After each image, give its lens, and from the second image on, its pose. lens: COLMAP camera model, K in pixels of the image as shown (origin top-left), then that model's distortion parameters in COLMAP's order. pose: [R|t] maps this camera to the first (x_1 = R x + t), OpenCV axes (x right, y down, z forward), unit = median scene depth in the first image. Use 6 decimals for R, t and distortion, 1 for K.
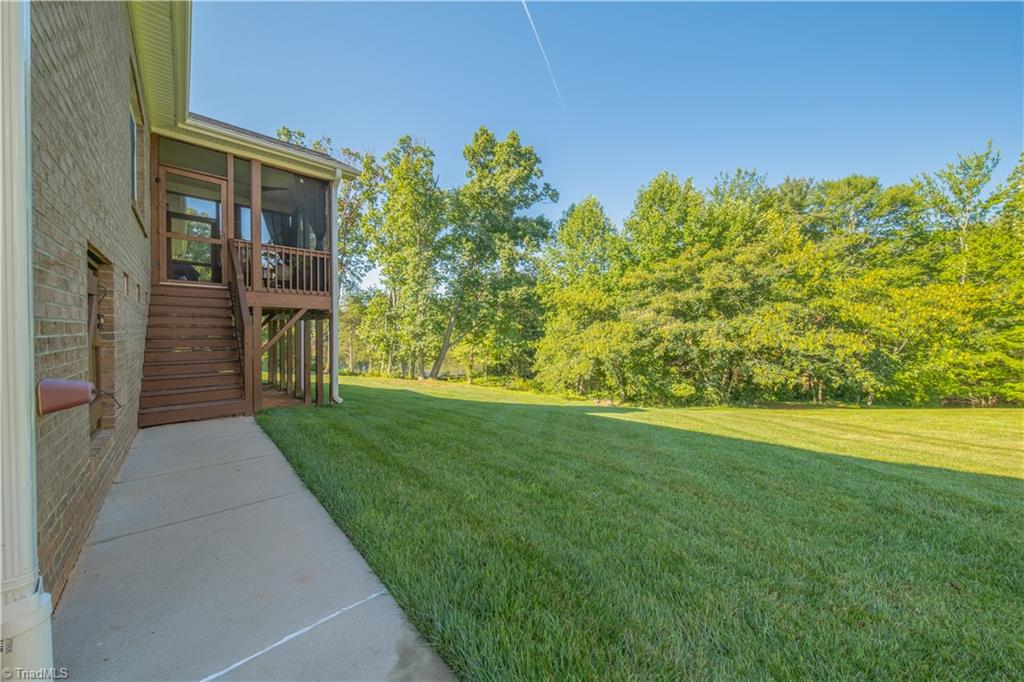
lens RADIAL K [[356.8, 0, 519.3], [0, 356.8, 333.8], [0, 0, 1]] dist [0.001980, -0.002622]
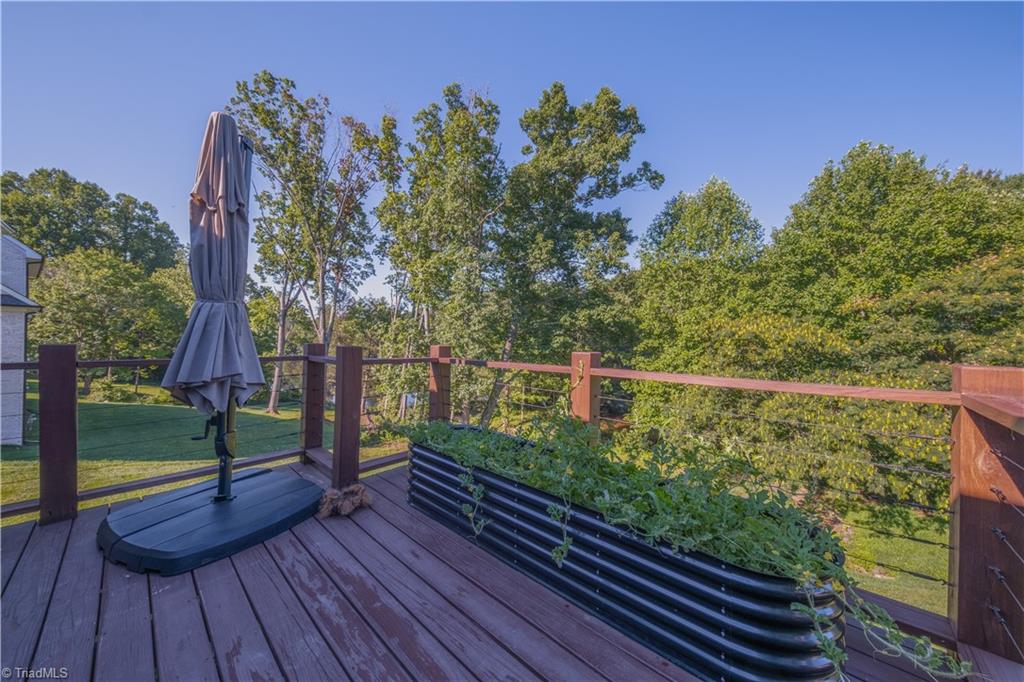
lens RADIAL K [[356.8, 0, 511.8], [0, 356.8, 335.2], [0, 0, 1]] dist [0.001980, -0.002622]
pose [[0.997652, 0.006279, 0.068201, -0.238255], [-0.004905, 0.999782, -0.020298, -0.055187], [-0.068314, 0.019916, 0.997465, 0.300629]]
